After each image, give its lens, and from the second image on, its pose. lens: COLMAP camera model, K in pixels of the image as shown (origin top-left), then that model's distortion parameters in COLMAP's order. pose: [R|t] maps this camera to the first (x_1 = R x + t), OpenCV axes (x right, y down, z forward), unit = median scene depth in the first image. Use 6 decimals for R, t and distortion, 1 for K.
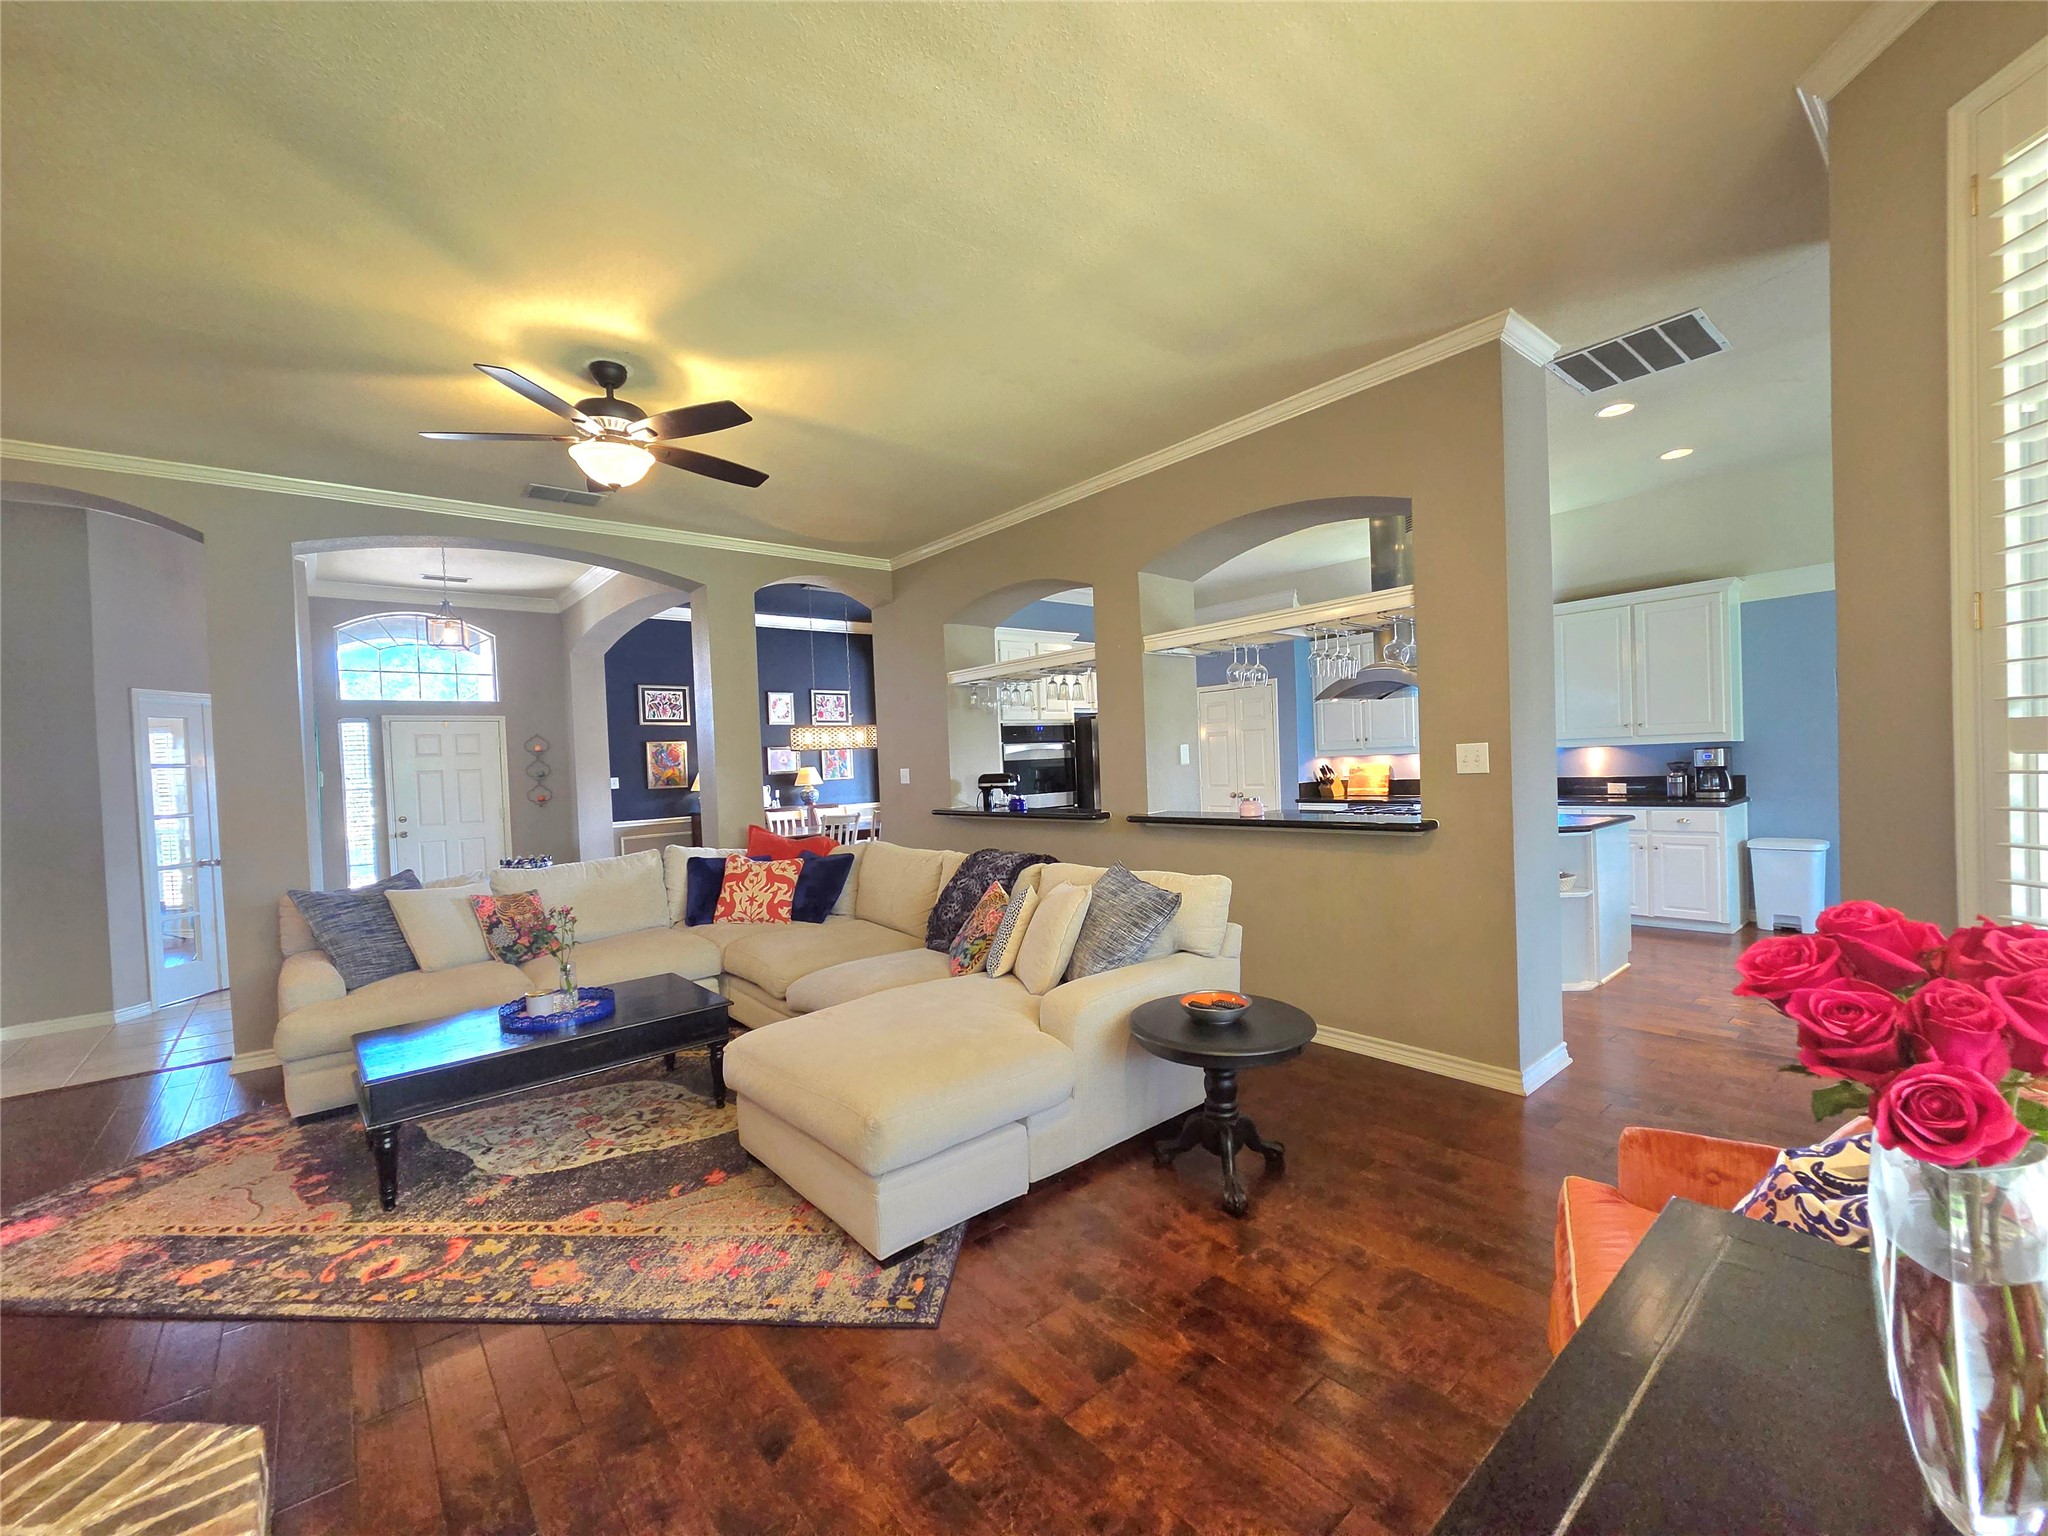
lens RADIAL K [[838.8, 0, 1032.6], [0, 838.8, 774.1], [0, 0, 1]] dist [0.000730, -0.000037]
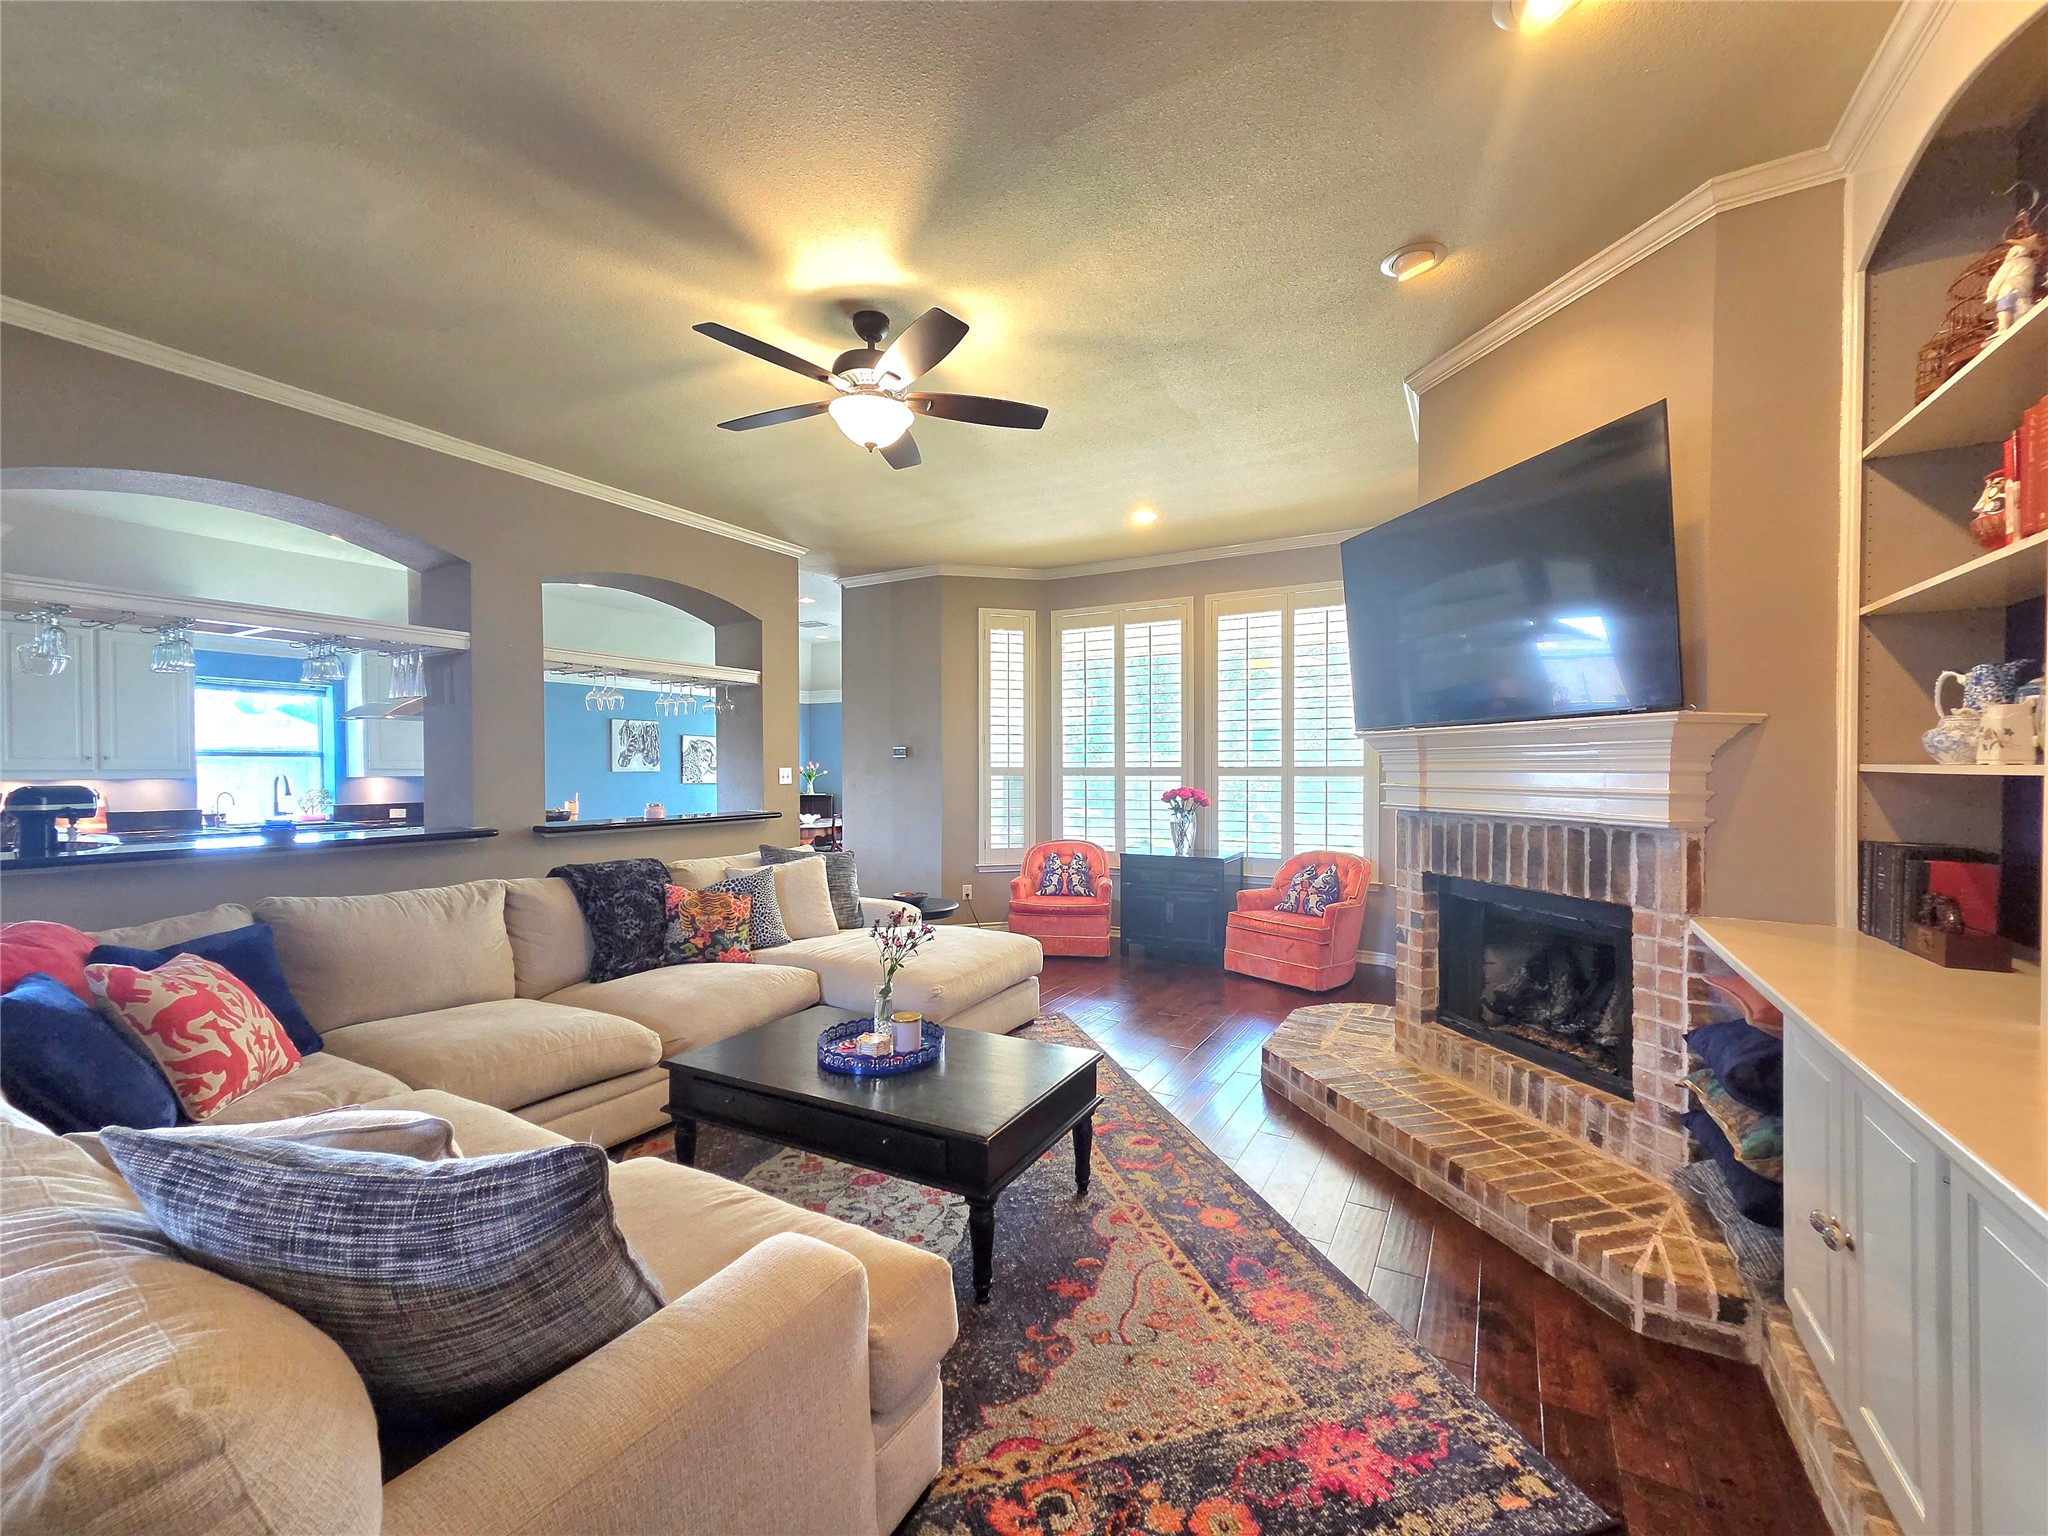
lens RADIAL K [[838.8, 0, 1024.0], [0, 838.8, 773.0], [0, 0, 1]] dist [0.000730, -0.000037]
pose [[-0.335030, 0.039324, 0.941386, -1.432110], [0.029666, 0.999074, -0.031176, 0.048510], [-0.941740, 0.017482, -0.335886, 1.177108]]
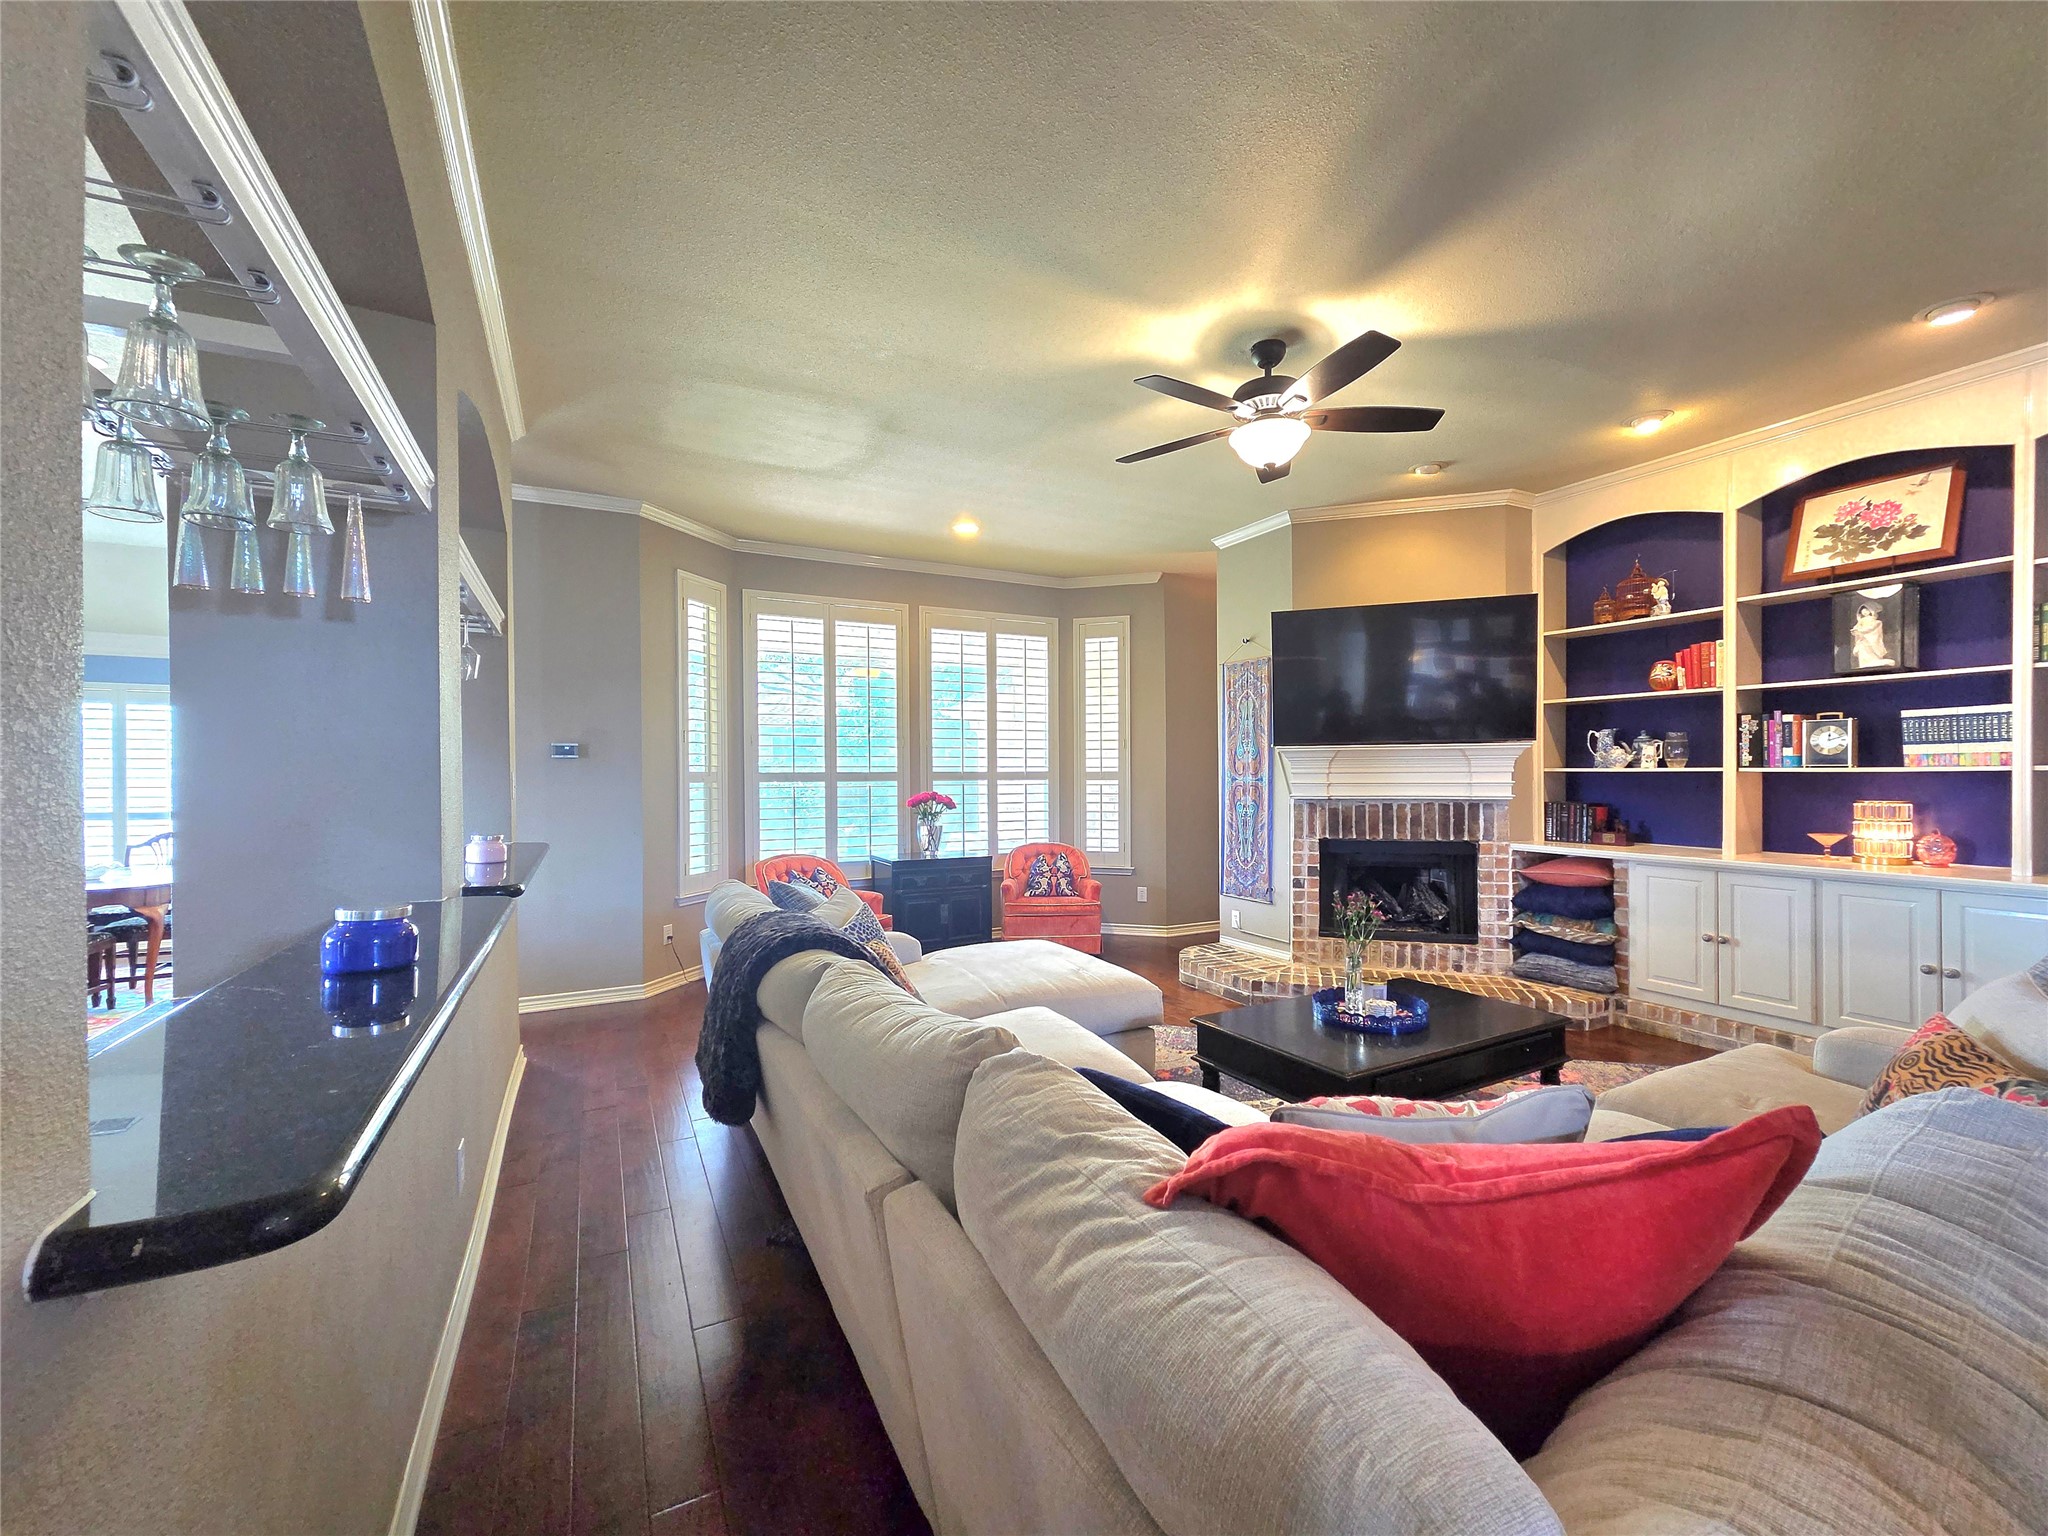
lens RADIAL K [[838.8, 0, 1037.4], [0, 838.8, 770.8], [0, 0, 1]] dist [0.000730, -0.000037]
pose [[-0.976242, 0.050121, 0.210808, -0.422176], [0.051740, 0.998658, 0.002168, -0.007897], [-0.210416, 0.013024, -0.977525, 2.043765]]
